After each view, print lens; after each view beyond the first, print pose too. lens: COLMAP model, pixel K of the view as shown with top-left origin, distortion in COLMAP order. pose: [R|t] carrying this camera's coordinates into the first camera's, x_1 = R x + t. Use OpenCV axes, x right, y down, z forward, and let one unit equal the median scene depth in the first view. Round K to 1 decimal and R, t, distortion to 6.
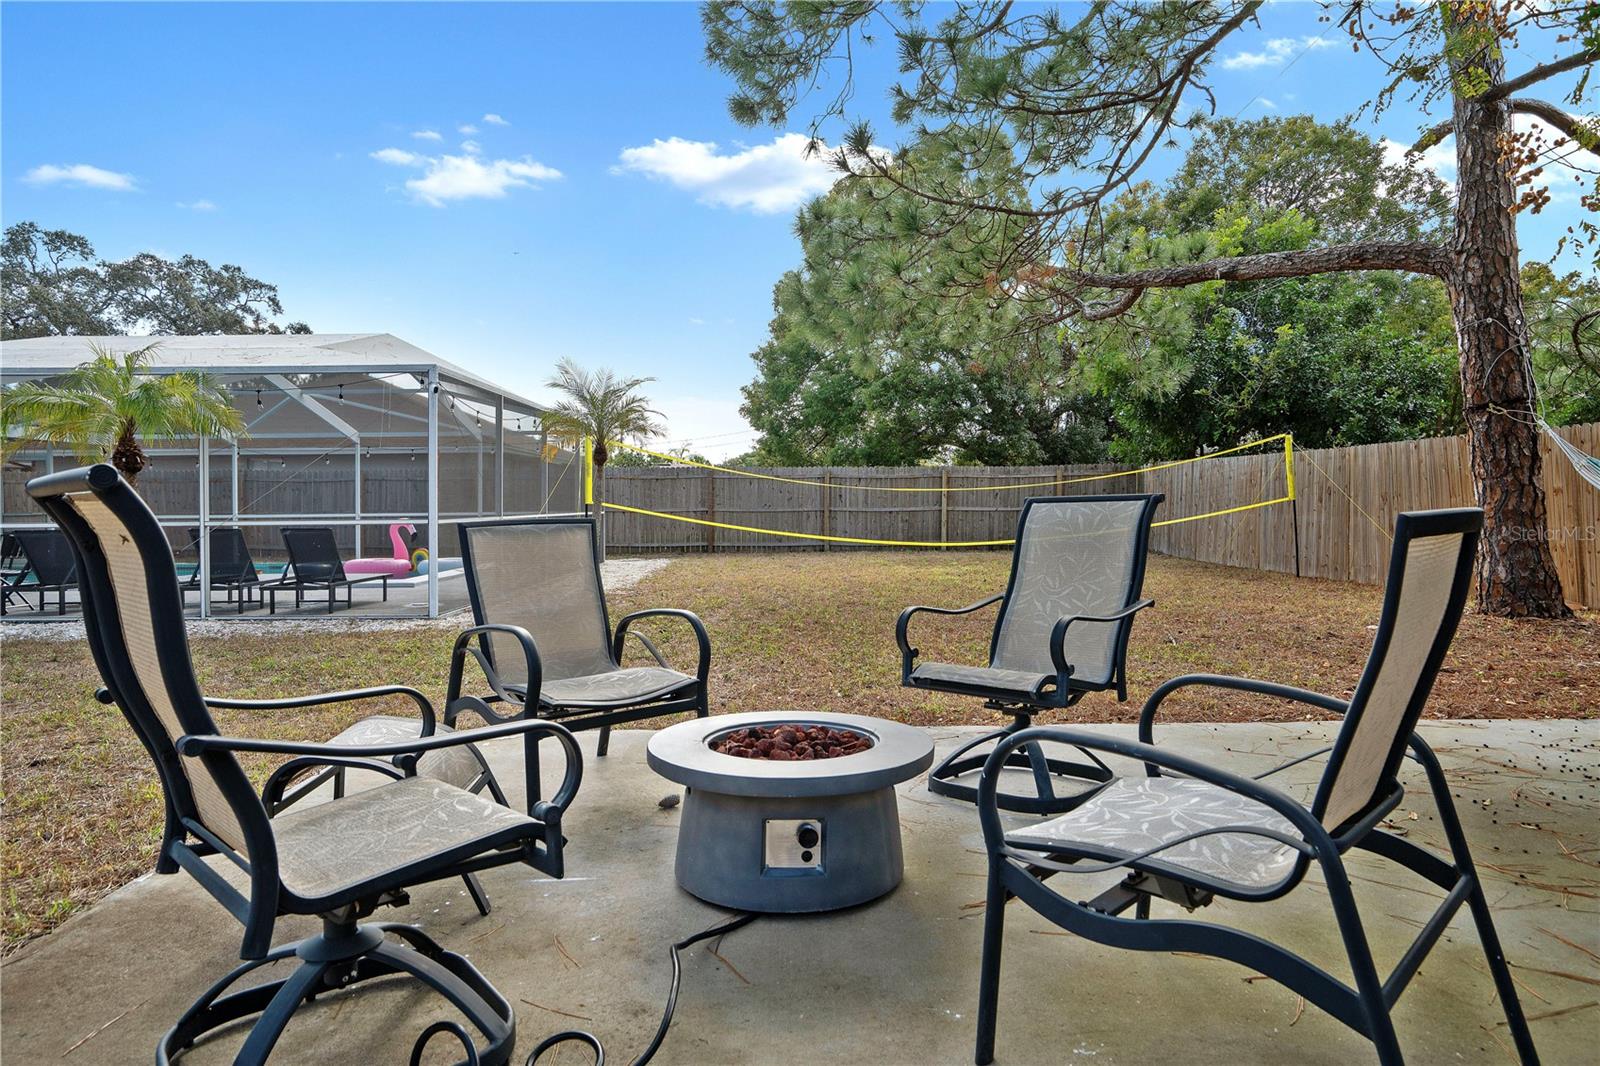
lens RADIAL K [[1010.5, 0, 799.9], [0, 1010.5, 553.4], [0, 0, 1]] dist [-0.003456, 0.000091]
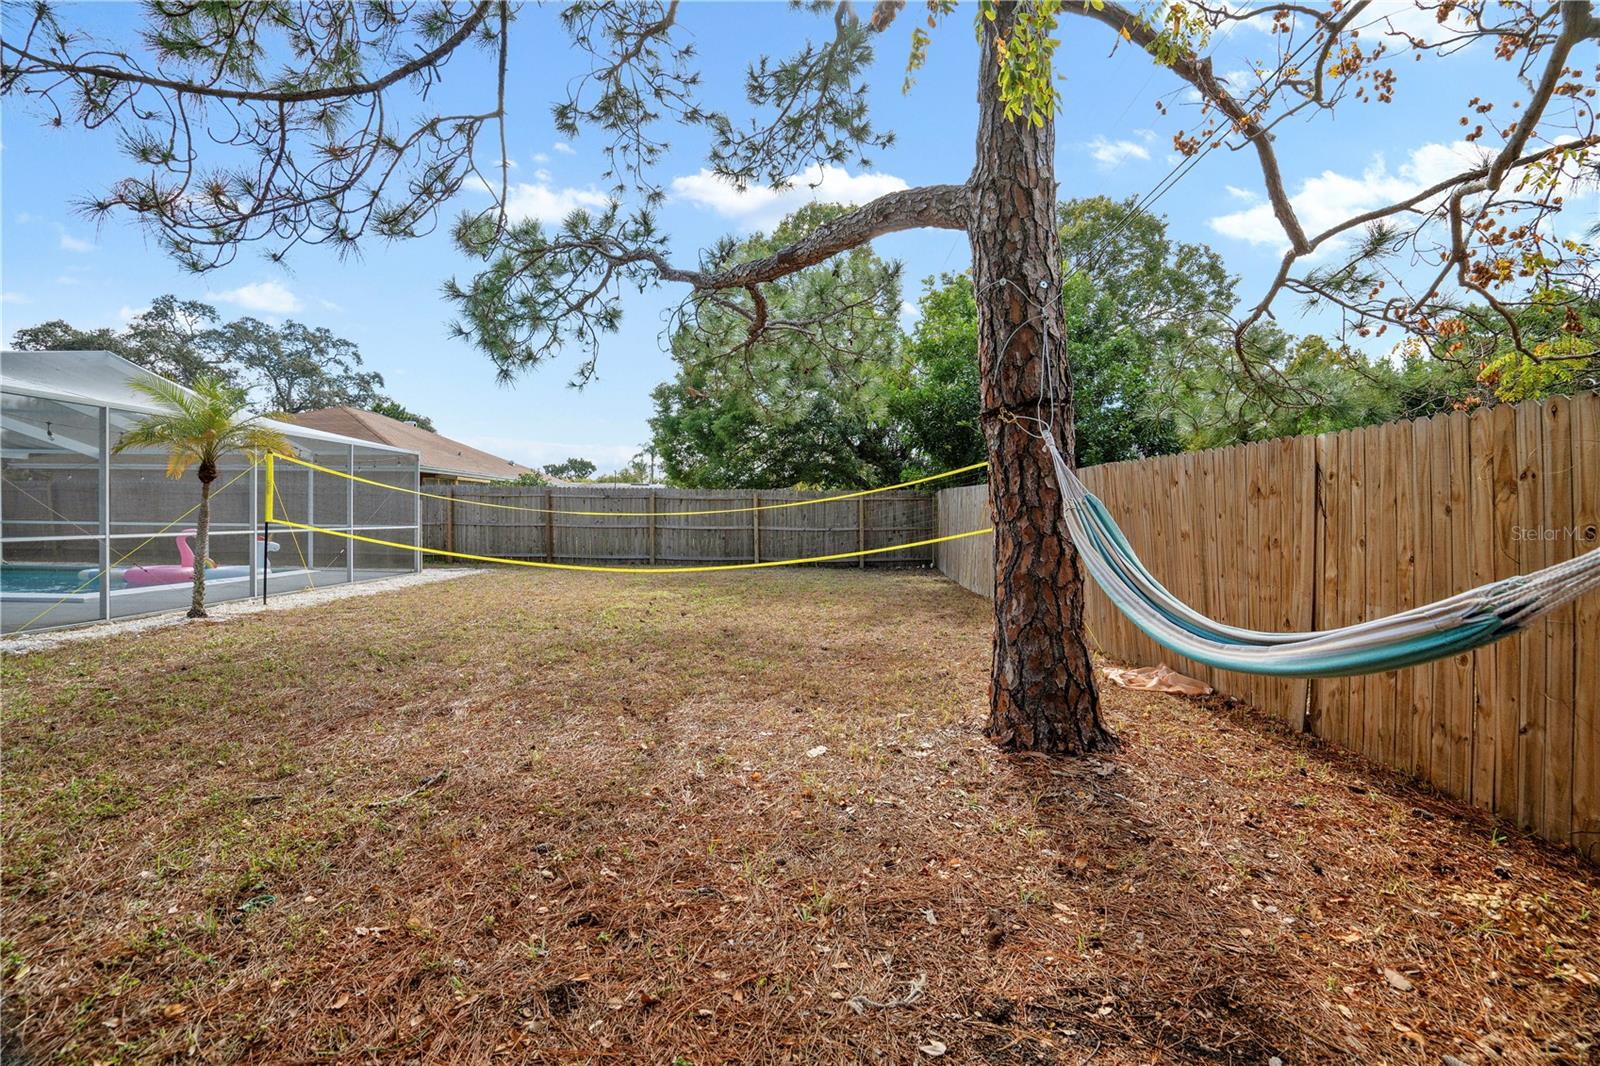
lens RADIAL K [[757.8, 0, 800.0], [0, 757.8, 533.0], [0, 0, 1]] dist [-0.048914, 0.001067]
pose [[0.999838, 0.017799, -0.002493, 0.548104], [-0.017860, 0.999474, -0.027077, -0.051719], [0.002010, 0.027117, 0.999630, 0.509456]]
